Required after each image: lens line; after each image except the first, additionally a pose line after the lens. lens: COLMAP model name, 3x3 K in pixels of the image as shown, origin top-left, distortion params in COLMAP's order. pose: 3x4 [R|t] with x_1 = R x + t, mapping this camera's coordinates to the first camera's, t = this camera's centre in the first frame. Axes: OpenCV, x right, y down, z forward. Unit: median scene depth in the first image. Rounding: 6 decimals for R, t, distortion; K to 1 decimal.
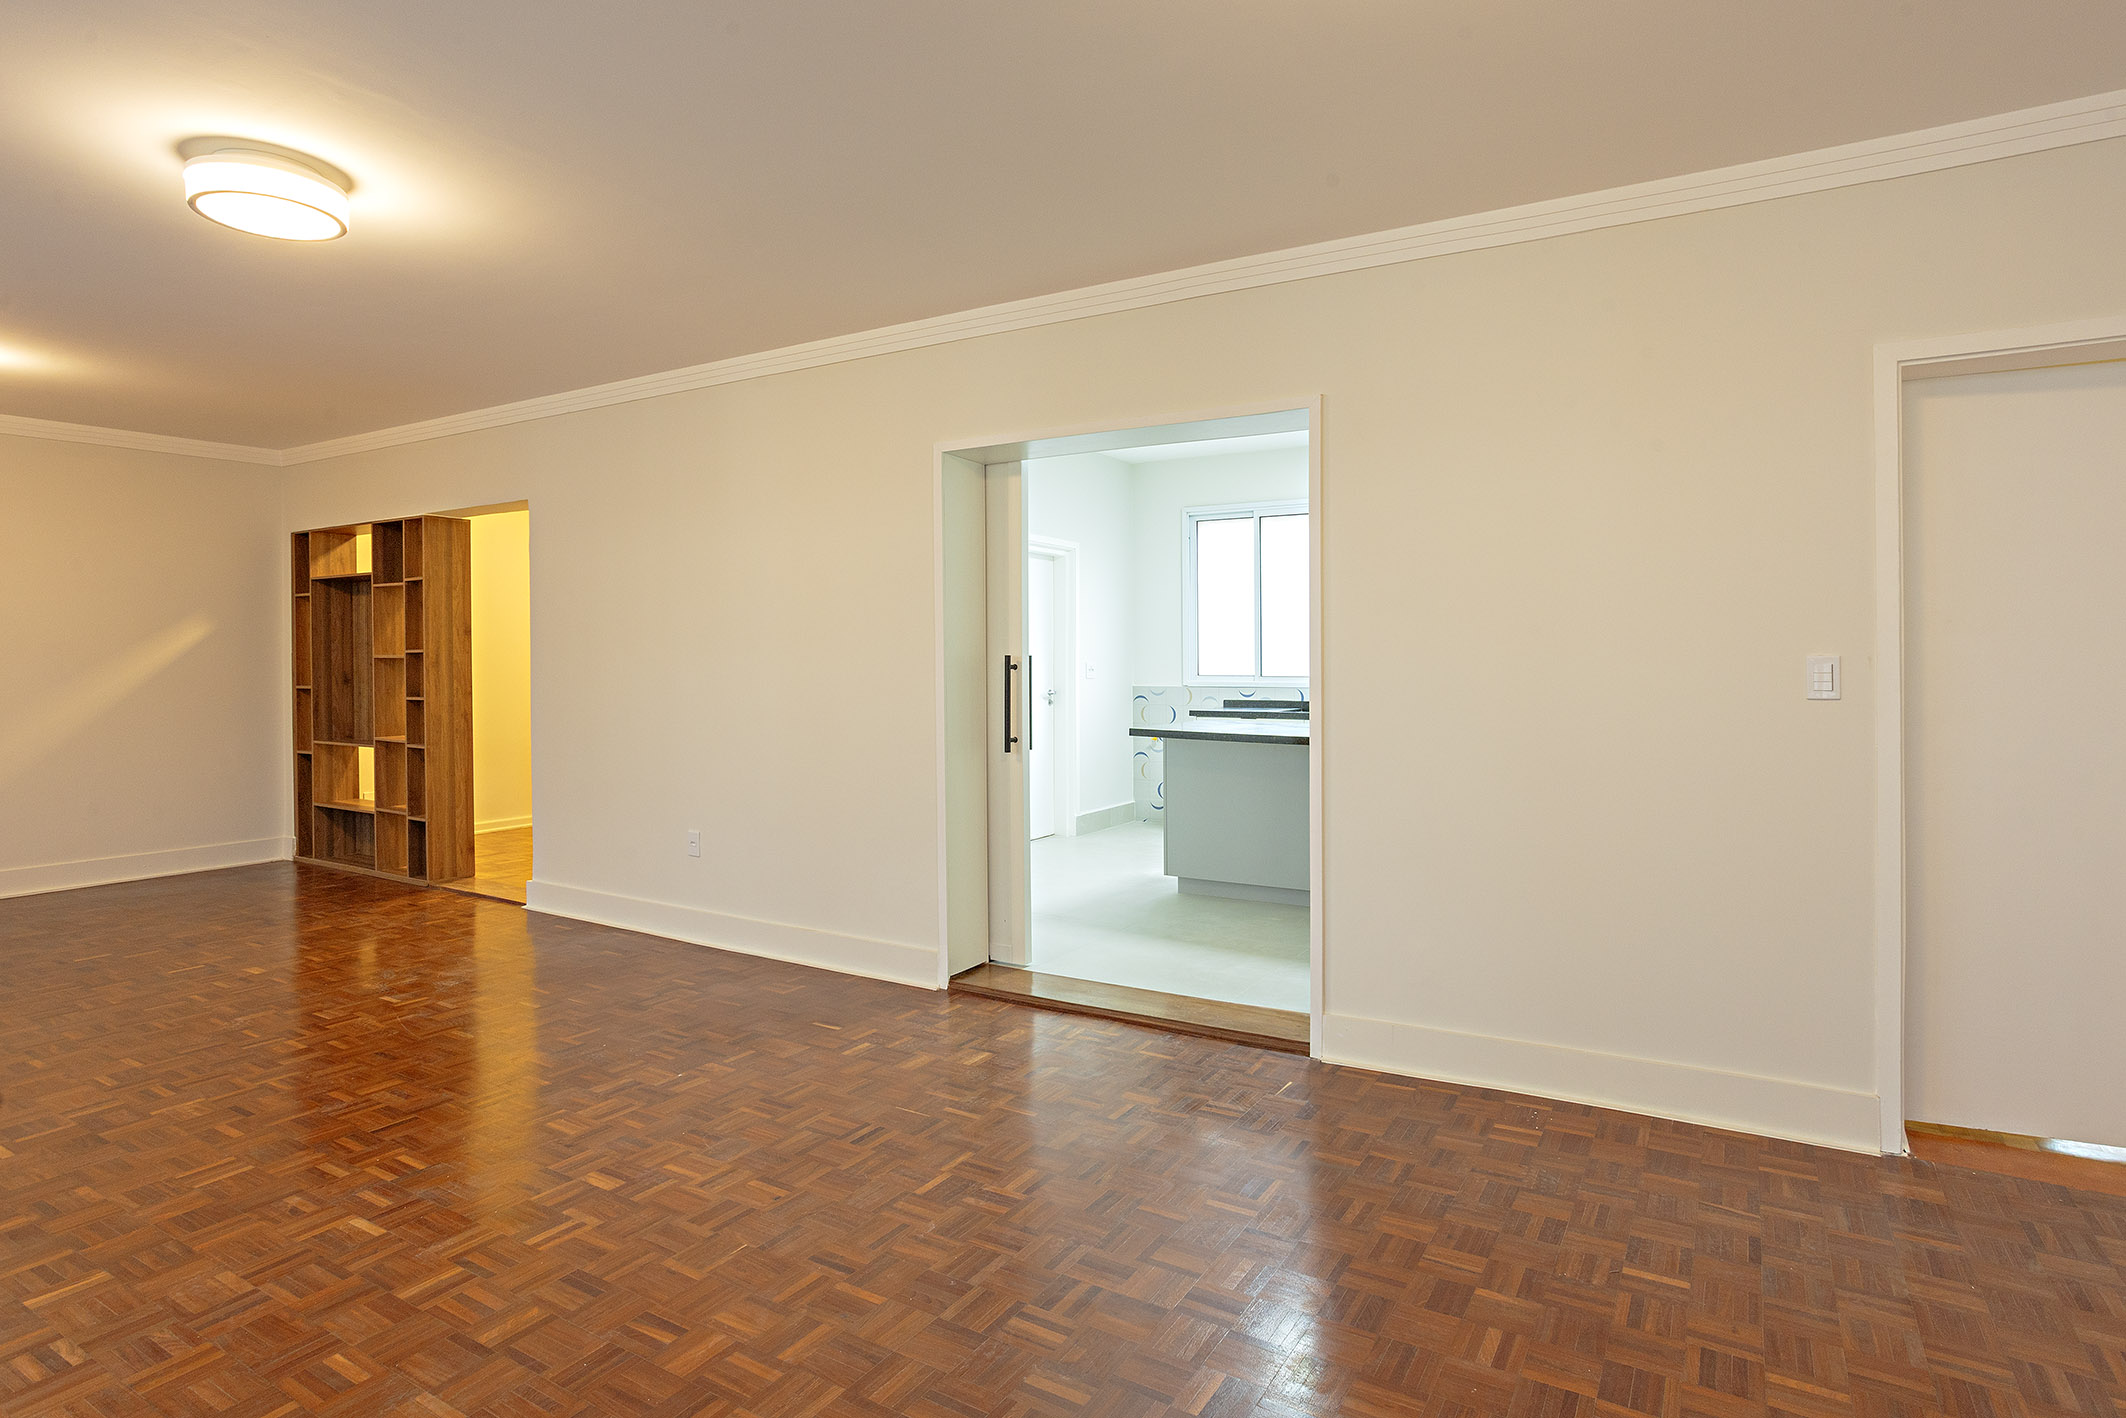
lens RADIAL K [[1069.1, 0, 1062.4], [0, 1069.1, 657.7], [0, 0, 1]] dist [-0.060302, 0.031351]
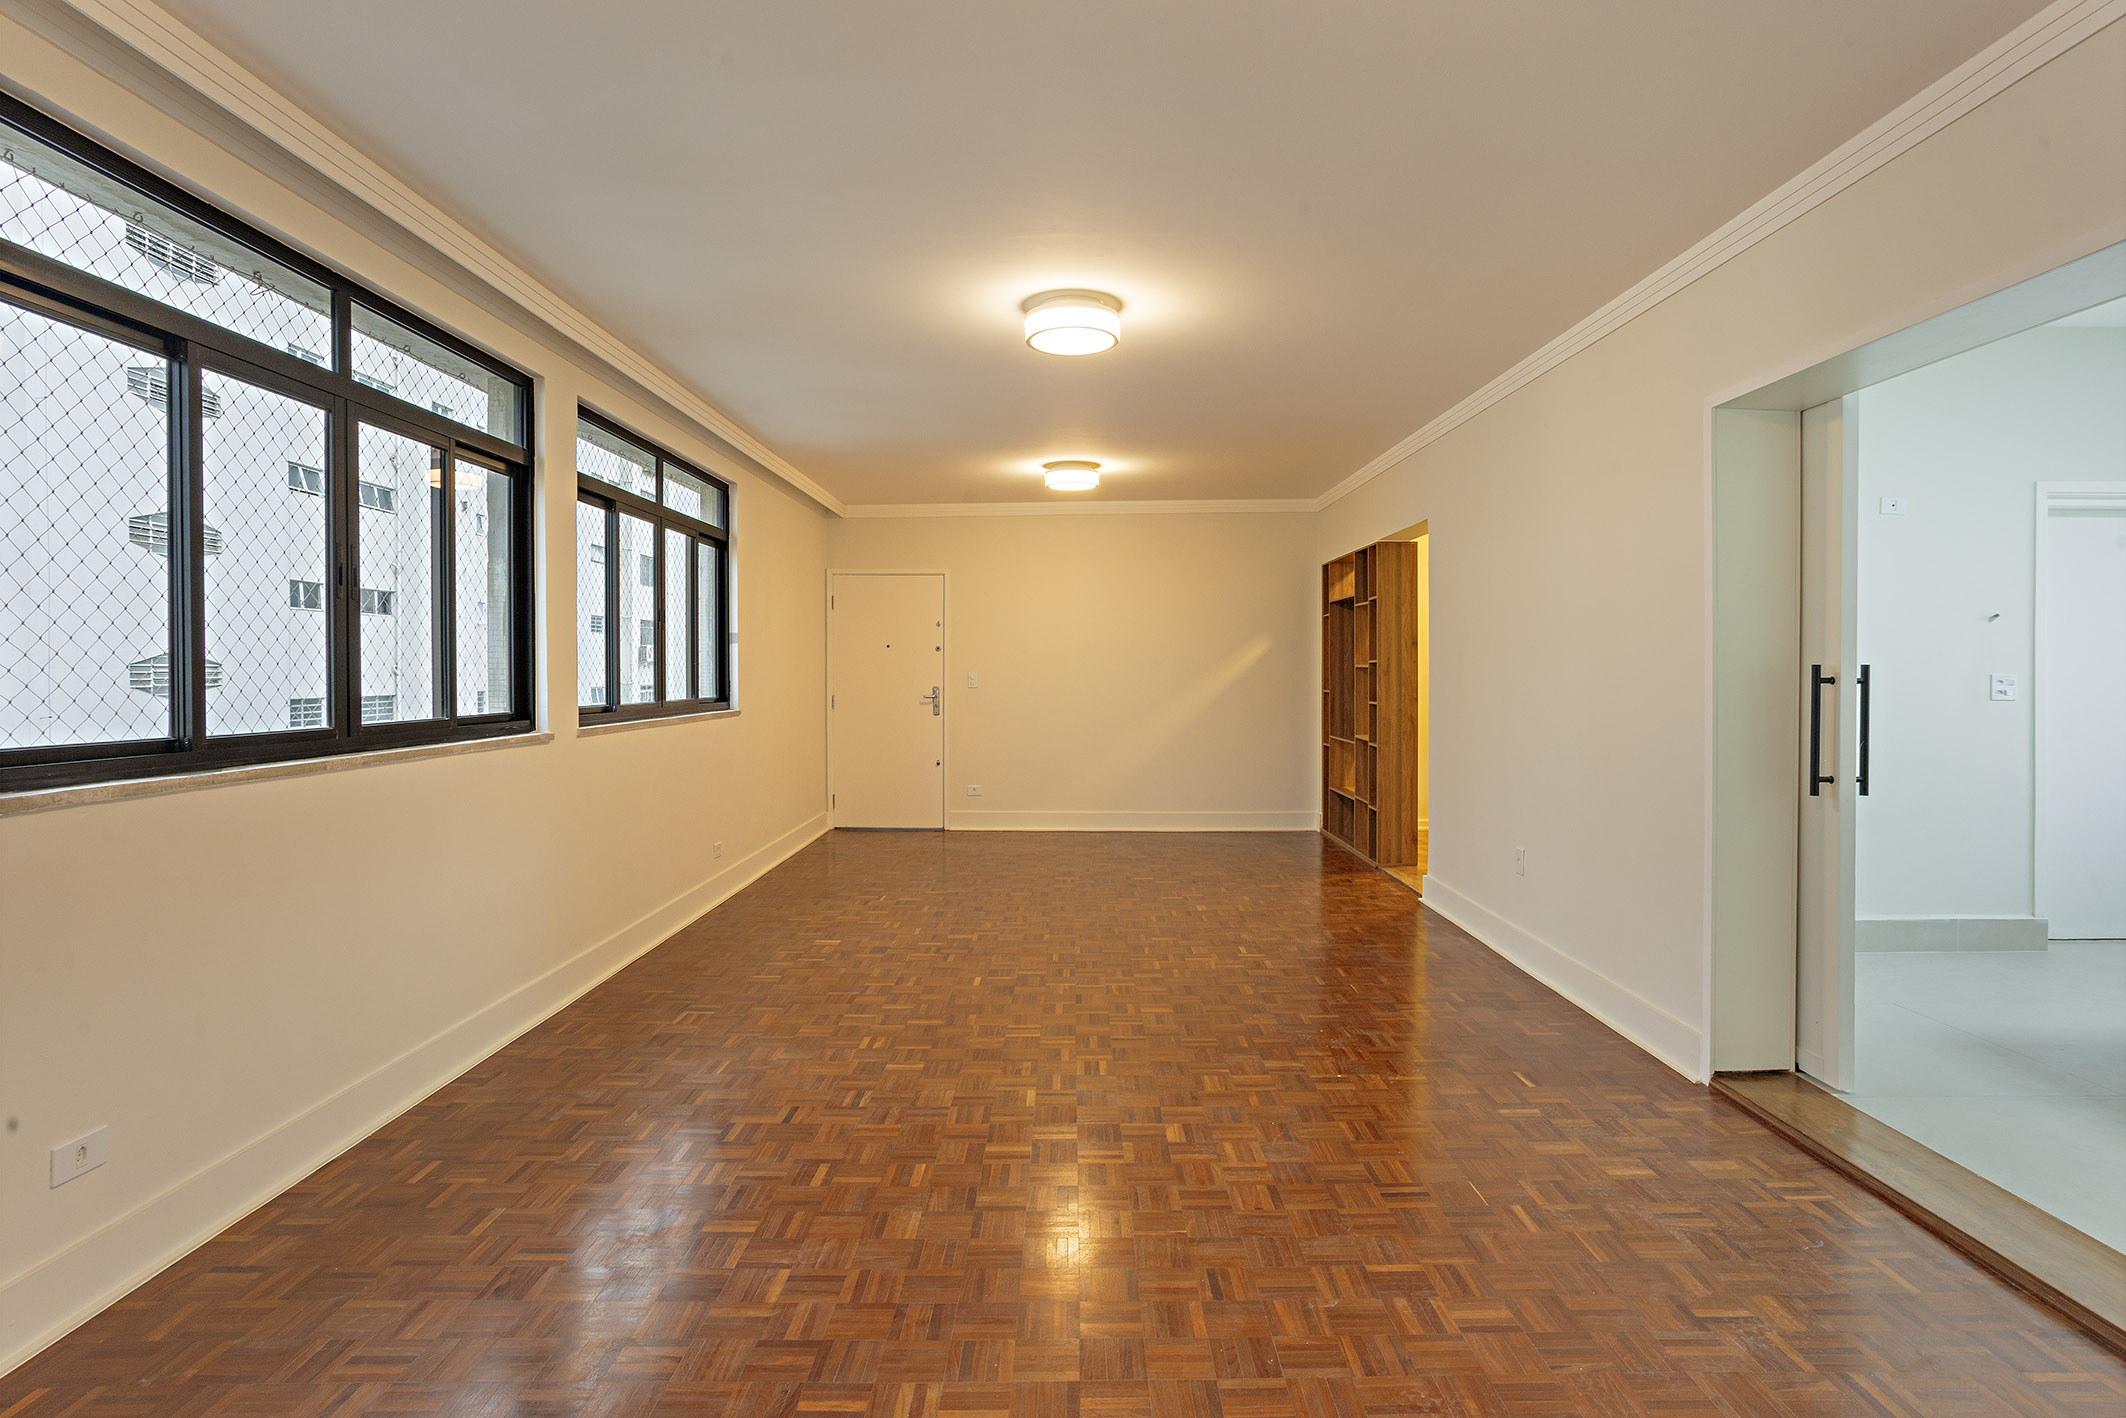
lens RADIAL K [[1036.4, 0, 1054.6], [0, 1036.4, 675.7], [0, 0, 1]] dist [-0.059987, 0.027656]
pose [[0.546144, 0.006983, -0.837662, 0.245471], [0.000368, 0.999963, 0.008576, -0.000667], [0.837691, -0.004992, 0.546121, 0.176104]]
